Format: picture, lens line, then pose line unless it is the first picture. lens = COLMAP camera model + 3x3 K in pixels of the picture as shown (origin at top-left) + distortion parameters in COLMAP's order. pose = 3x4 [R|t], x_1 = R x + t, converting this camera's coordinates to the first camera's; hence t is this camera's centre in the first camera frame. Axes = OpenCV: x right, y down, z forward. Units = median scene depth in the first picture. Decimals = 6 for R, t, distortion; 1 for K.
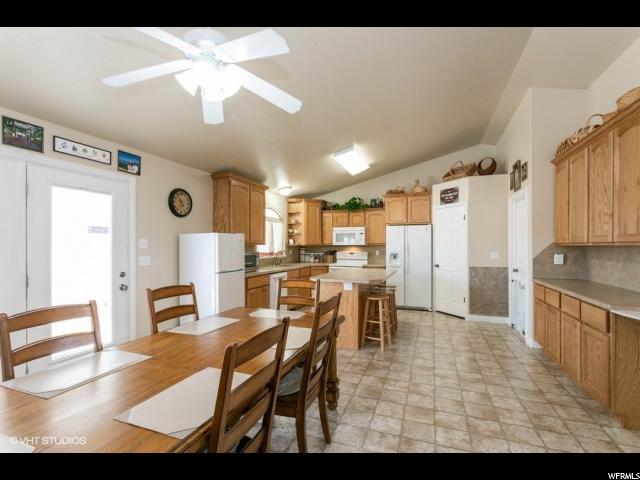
lens RADIAL K [[313.2, 0, 321.3], [0, 313.2, 246.5], [0, 0, 1]] dist [0.015665, 0.002025]
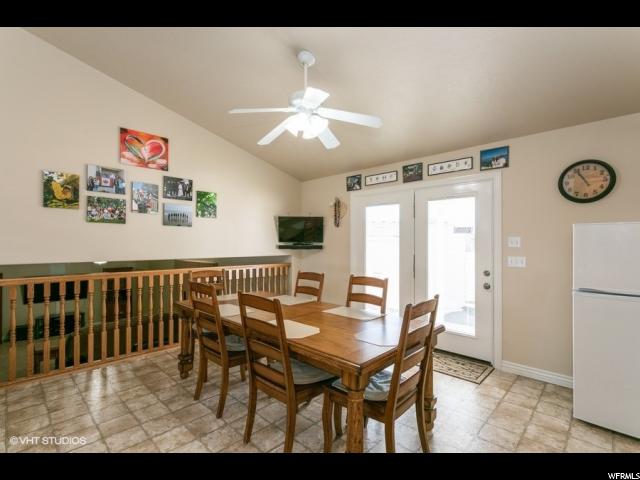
lens RADIAL K [[313.2, 0, 318.3], [0, 313.2, 243.2], [0, 0, 1]] dist [0.015665, 0.002025]
pose [[-0.404278, -0.005418, -0.914620, 0.287083], [-0.008314, 0.999963, -0.002248, 0.000248], [0.914599, 0.006696, -0.404308, 0.530198]]
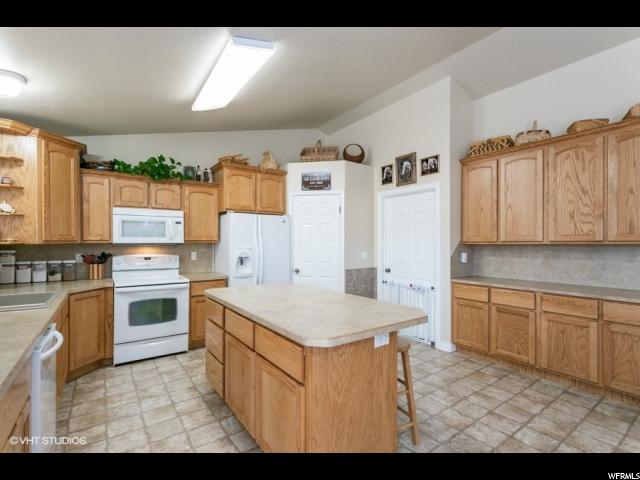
lens RADIAL K [[313.2, 0, 322.4], [0, 313.2, 236.3], [0, 0, 1]] dist [0.015665, 0.002025]
pose [[0.553641, 0.017460, 0.832573, -0.231093], [0.002697, 0.999737, -0.022759, -0.003952], [-0.832751, 0.014846, 0.553448, 0.556698]]
